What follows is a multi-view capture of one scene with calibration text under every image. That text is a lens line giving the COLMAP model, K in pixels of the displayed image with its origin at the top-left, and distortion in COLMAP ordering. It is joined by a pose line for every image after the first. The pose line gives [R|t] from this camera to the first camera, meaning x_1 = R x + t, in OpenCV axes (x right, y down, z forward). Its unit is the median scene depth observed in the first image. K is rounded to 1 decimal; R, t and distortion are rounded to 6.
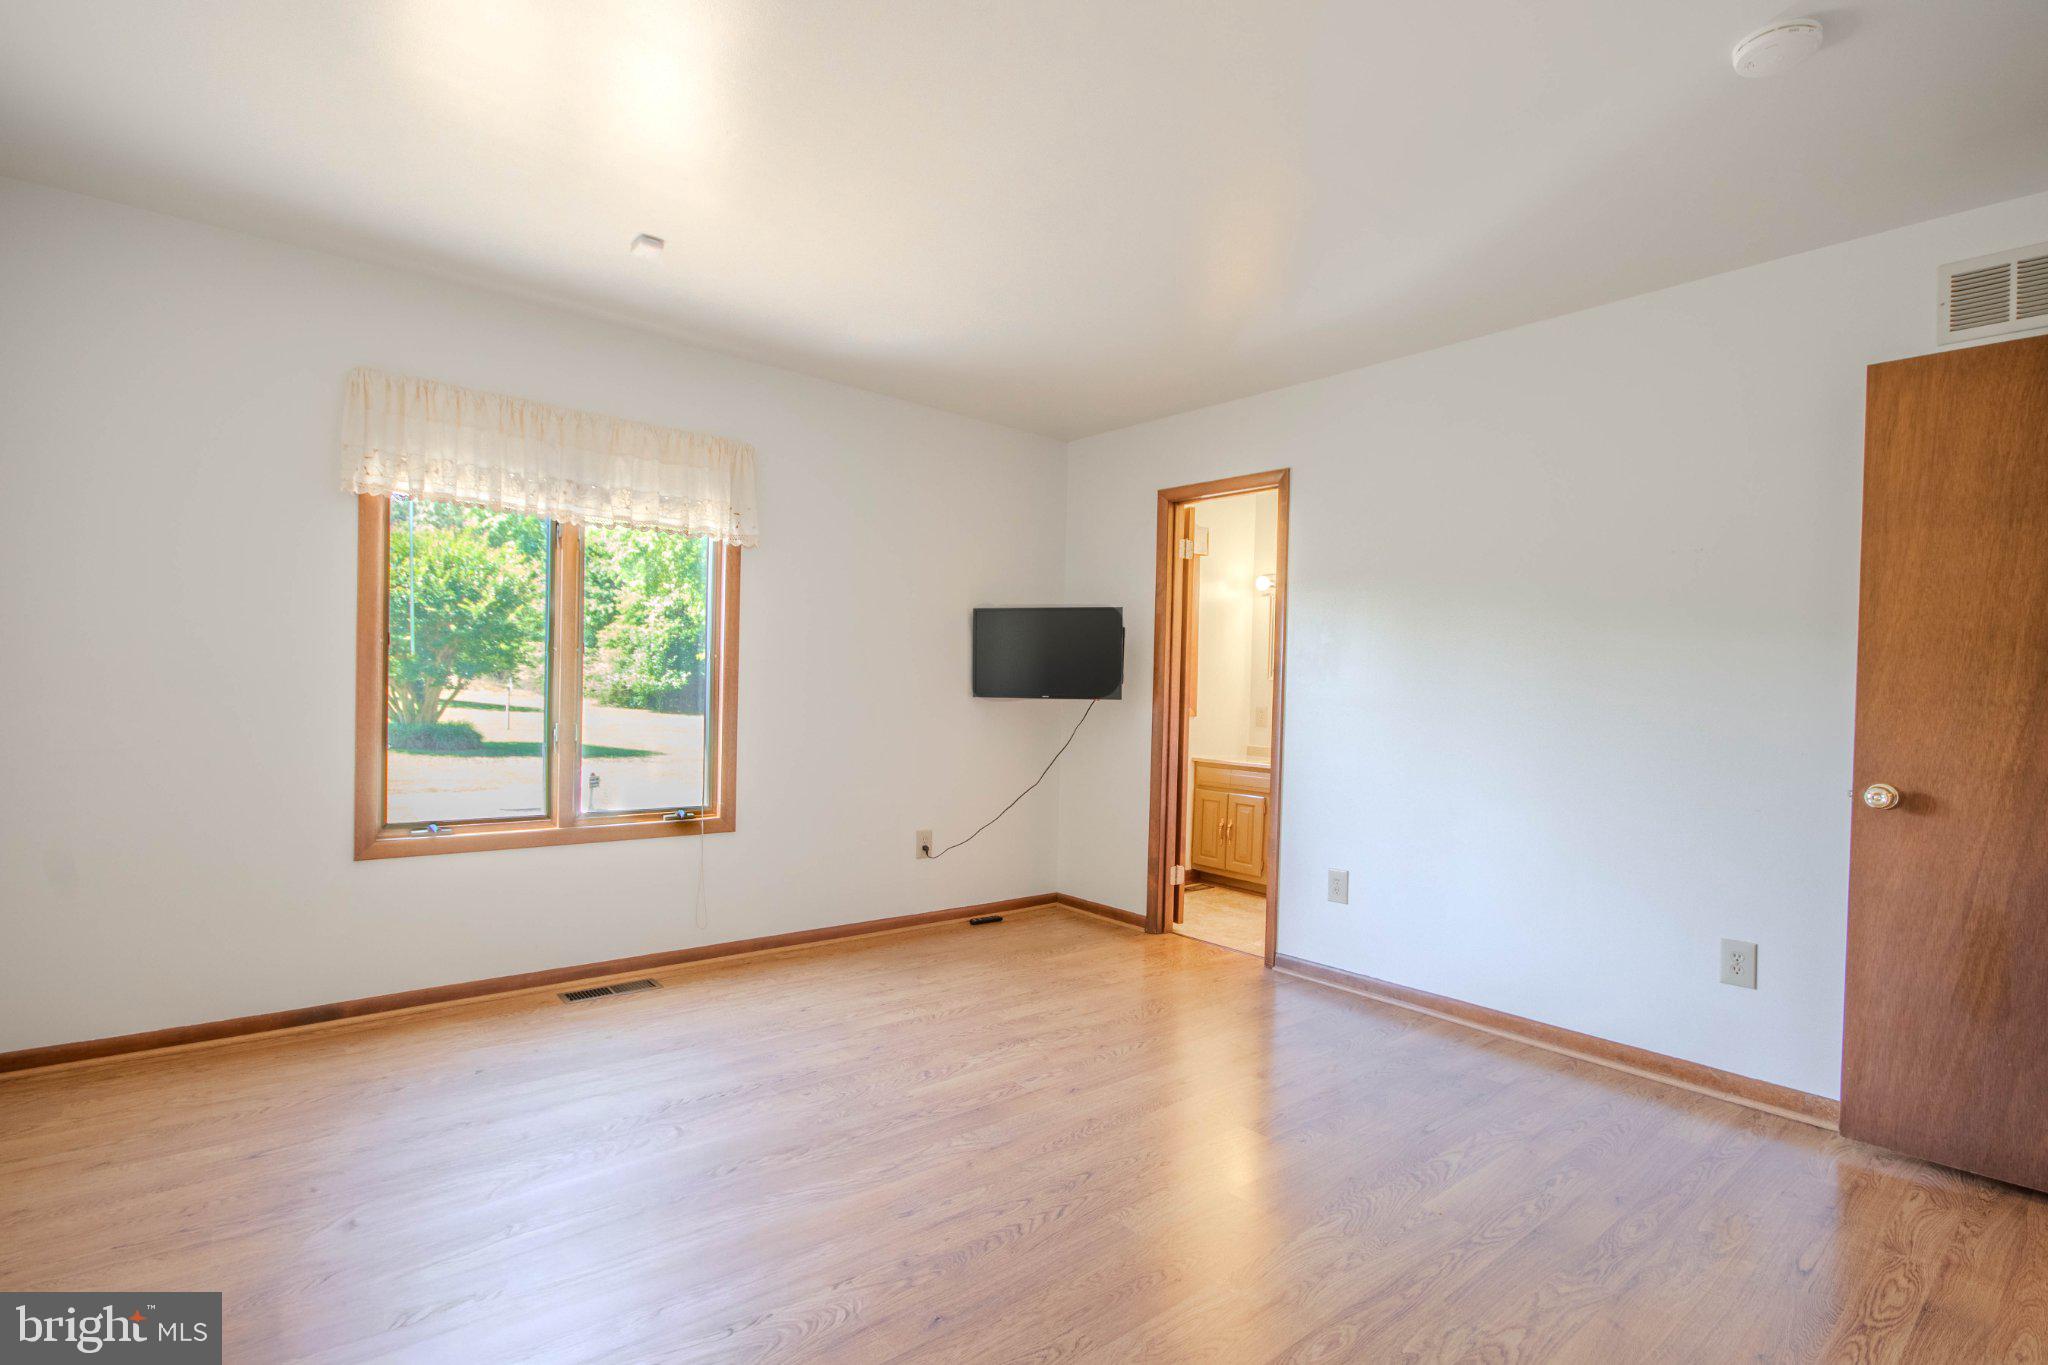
lens RADIAL K [[966.5, 0, 1029.7], [0, 966.5, 714.4], [0, 0, 1]] dist [-0.003251, -0.001942]
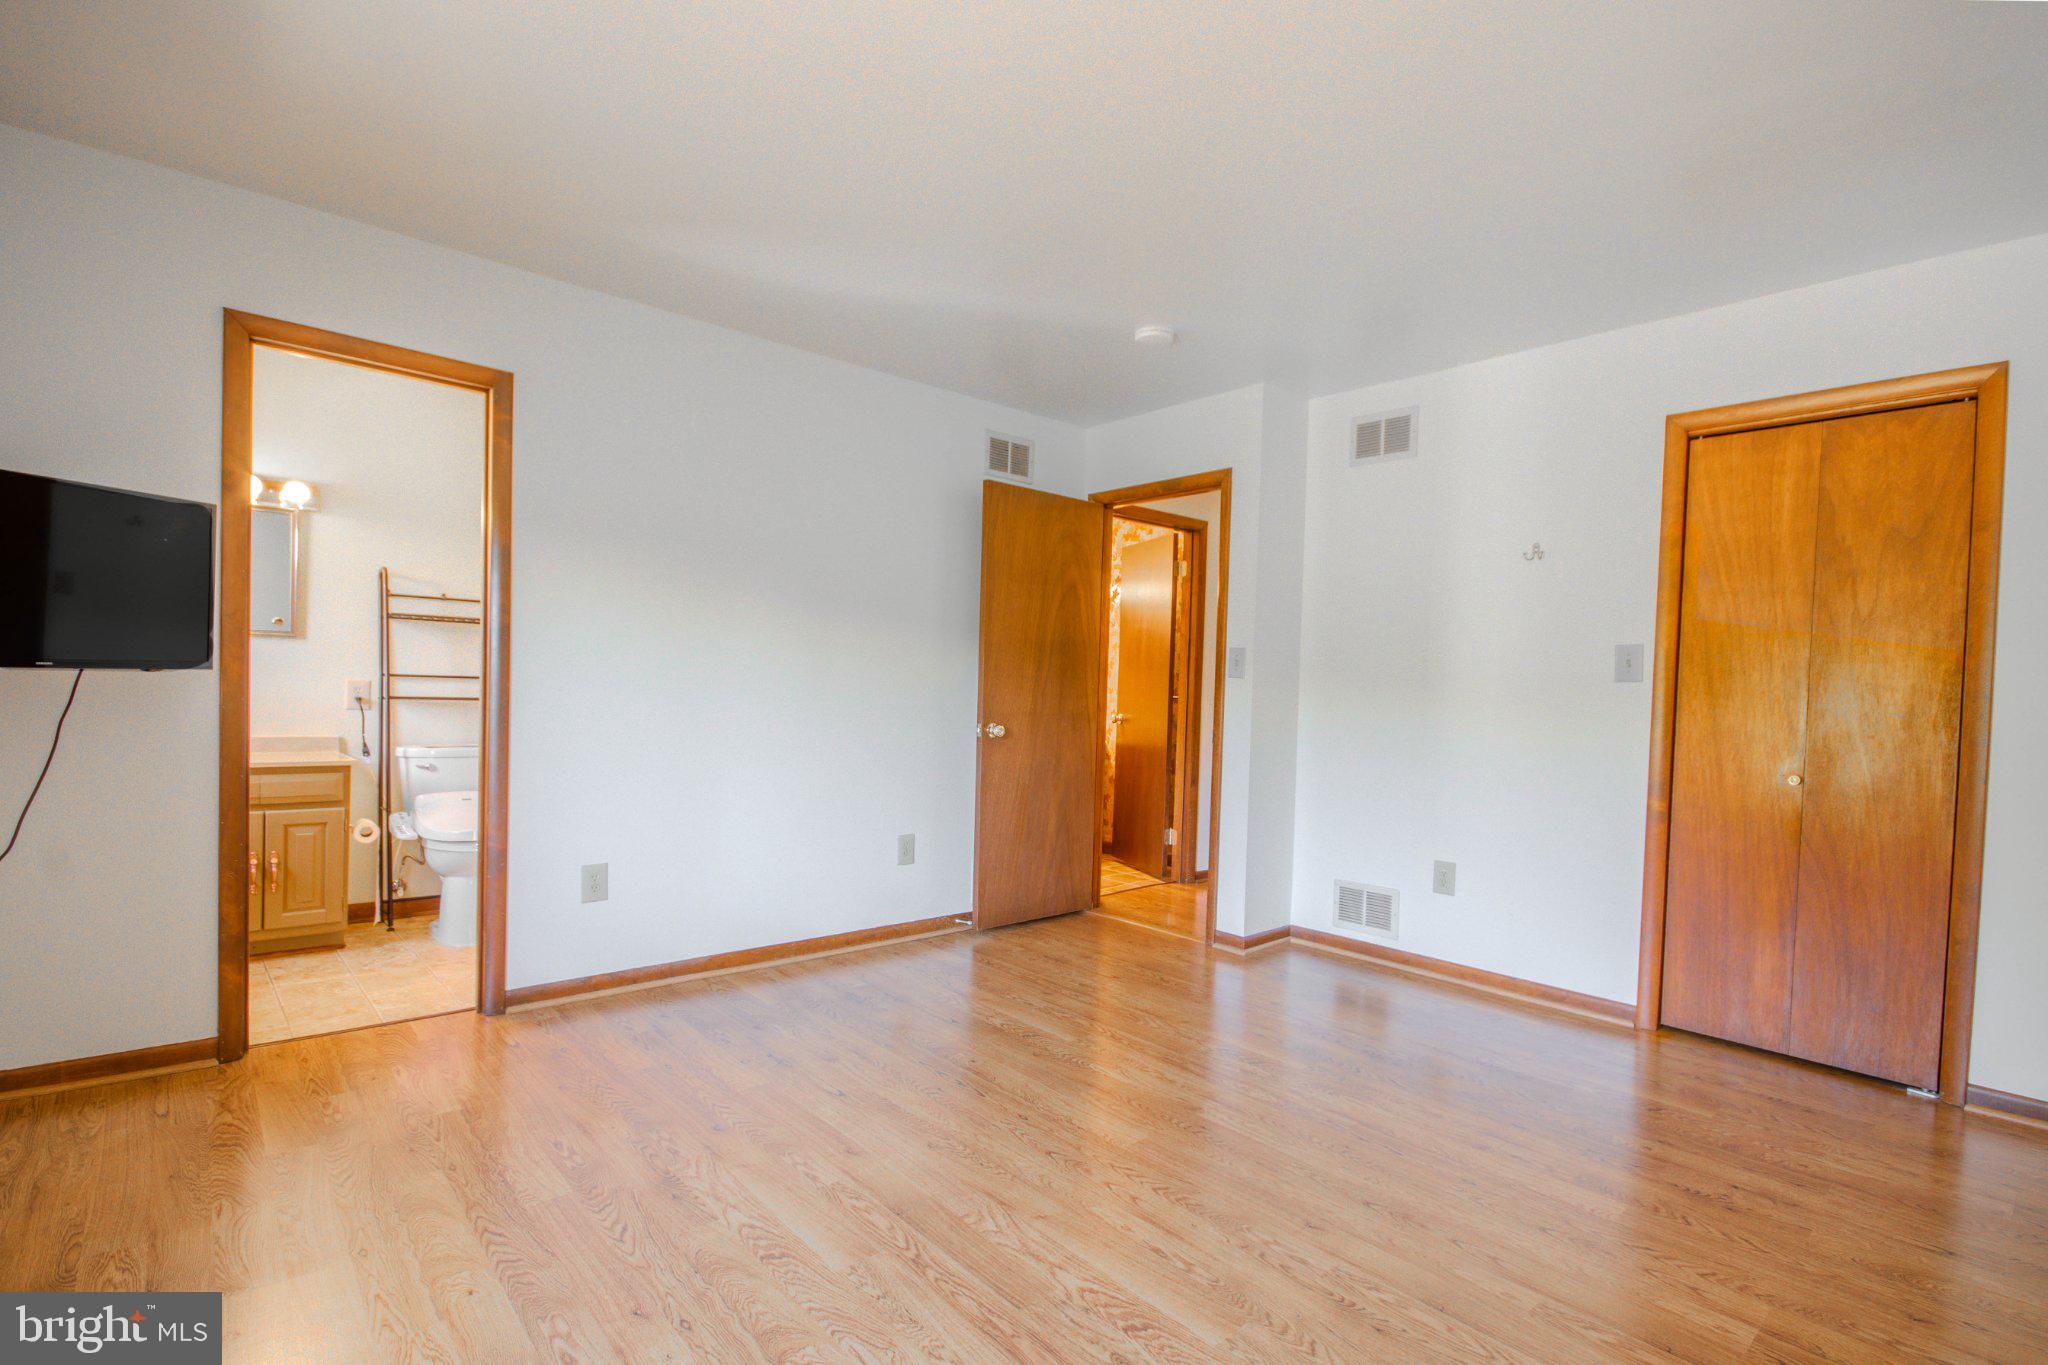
lens RADIAL K [[950.8, 0, 1026.4], [0, 950.8, 711.3], [0, 0, 1]] dist [-0.000865, -0.000249]
pose [[-0.023159, -0.048688, 0.998546, -0.648546], [-0.002867, 0.998813, 0.048635, -0.024968], [-0.999728, -0.001736, -0.023271, 0.746562]]
